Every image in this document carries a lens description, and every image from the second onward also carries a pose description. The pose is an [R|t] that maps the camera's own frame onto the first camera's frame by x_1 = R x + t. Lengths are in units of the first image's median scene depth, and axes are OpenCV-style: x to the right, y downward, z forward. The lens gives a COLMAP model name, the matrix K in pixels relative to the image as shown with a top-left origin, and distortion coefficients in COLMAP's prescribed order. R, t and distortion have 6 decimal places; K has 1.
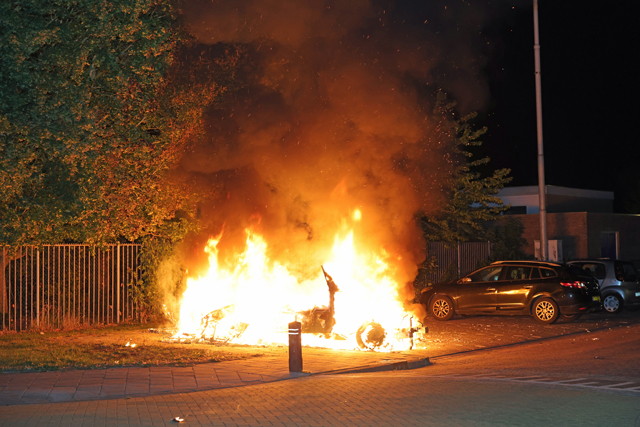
lens RADIAL K [[1156.0, 0, 320.0], [0, 1156.0, 213.5], [0, 0, 1]] dist [-0.034179, 0.143436]
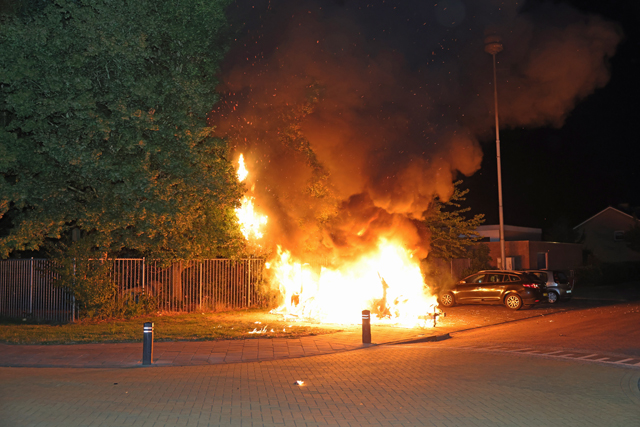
lens RADIAL K [[649.1, 0, 320.0], [0, 649.1, 213.5], [0, 0, 1]] dist [0.002116, -0.000781]
pose [[0.998382, 0.001198, -0.056846, -0.021488], [-0.003648, 0.999067, -0.043027, 0.001327], [0.056741, 0.043165, 0.997455, 0.079324]]
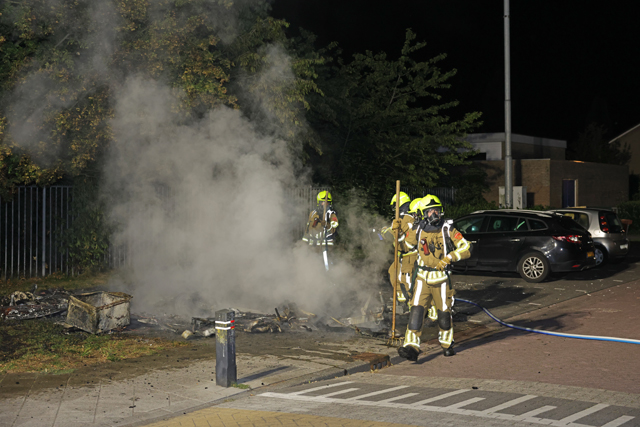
lens RADIAL K [[917.5, 0, 320.0], [0, 917.5, 213.5], [0, 0, 1]] dist [-0.007041, -0.002032]
pose [[0.999420, 0.012202, 0.031806, 0.009518], [-0.013970, 0.998333, 0.055995, 0.006104], [-0.031069, -0.056407, 0.997924, 0.307354]]
